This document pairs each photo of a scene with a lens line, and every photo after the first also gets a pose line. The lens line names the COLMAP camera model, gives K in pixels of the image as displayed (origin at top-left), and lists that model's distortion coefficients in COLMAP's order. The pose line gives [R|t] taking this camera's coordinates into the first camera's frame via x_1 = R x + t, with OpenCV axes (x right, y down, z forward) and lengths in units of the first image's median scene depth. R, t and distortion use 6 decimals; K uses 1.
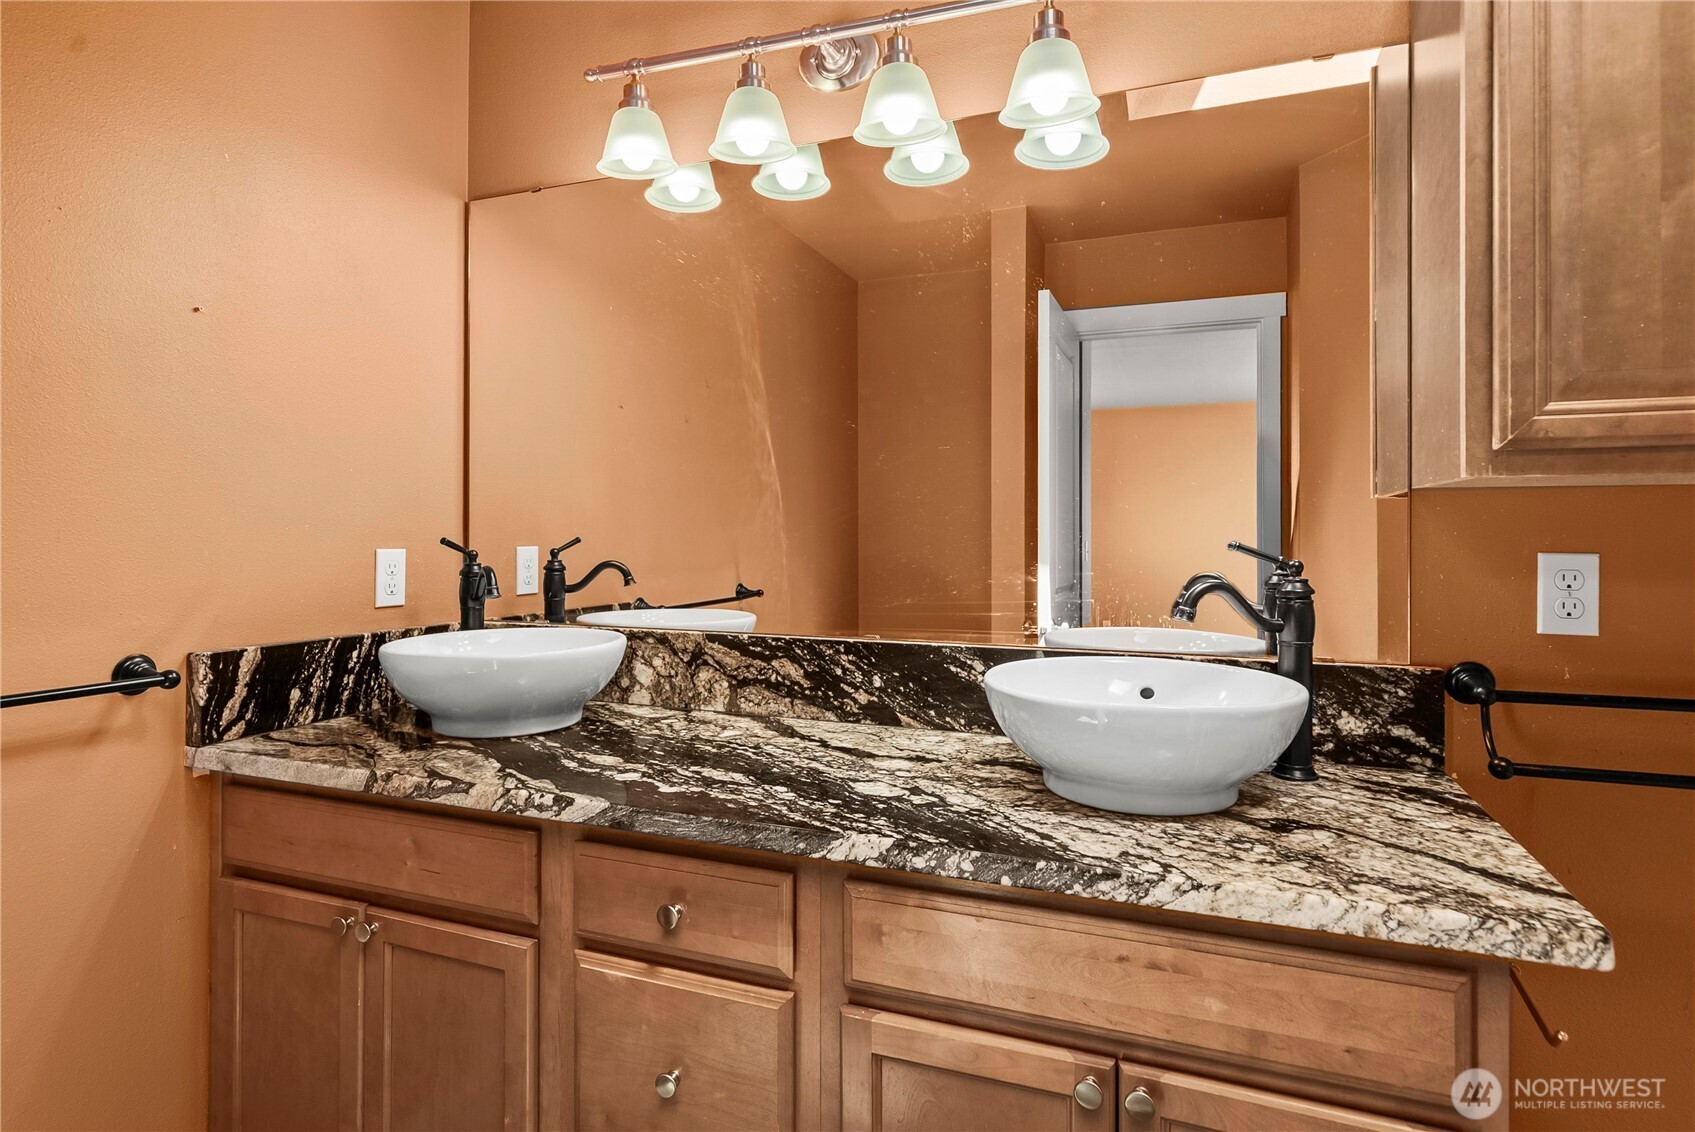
lens RADIAL K [[875.5, 0, 847.7], [0, 875.5, 537.8], [0, 0, 1]] dist [-0.001278, -0.000561]
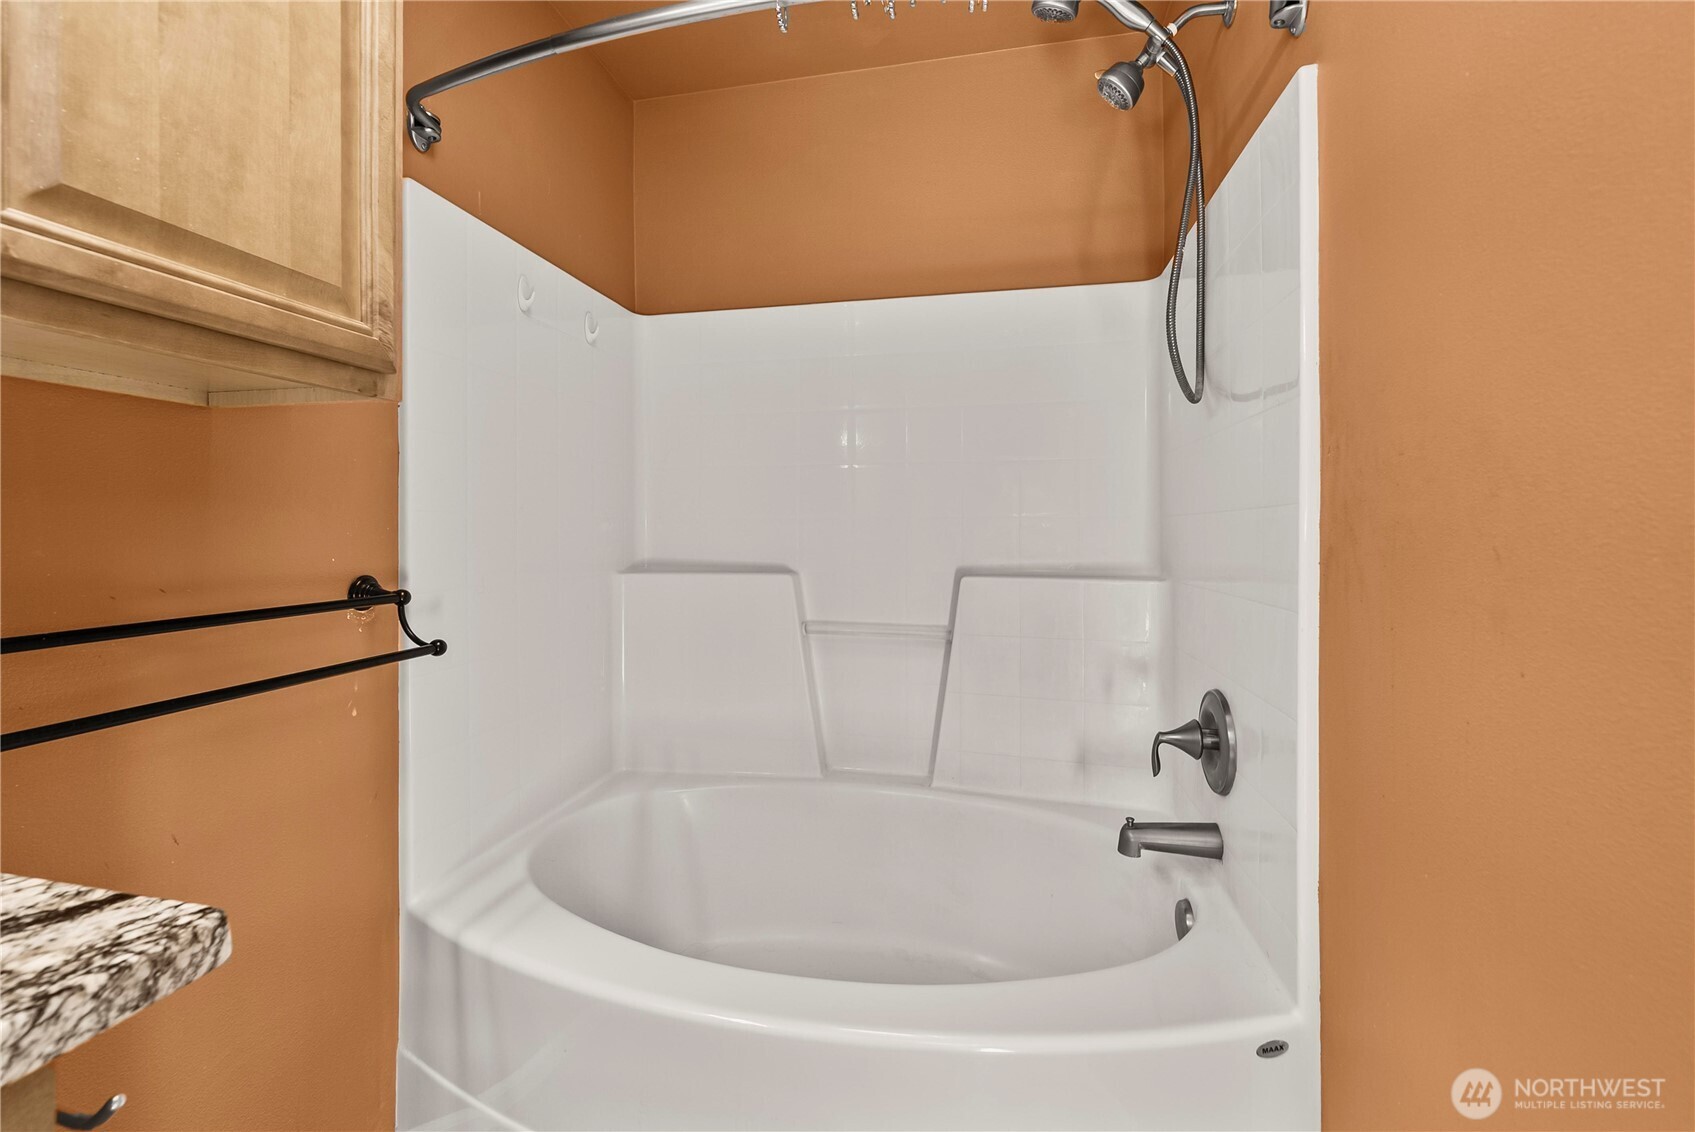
lens RADIAL K [[699.4, 0, 846.6], [0, 699.4, 530.8], [0, 0, 1]] dist [-0.001137, -0.000289]
pose [[-0.162903, -0.003432, 0.986636, 0.193564], [-0.002316, 0.999993, 0.003096, 0.122878], [-0.986639, -0.001781, -0.162910, 0.554725]]
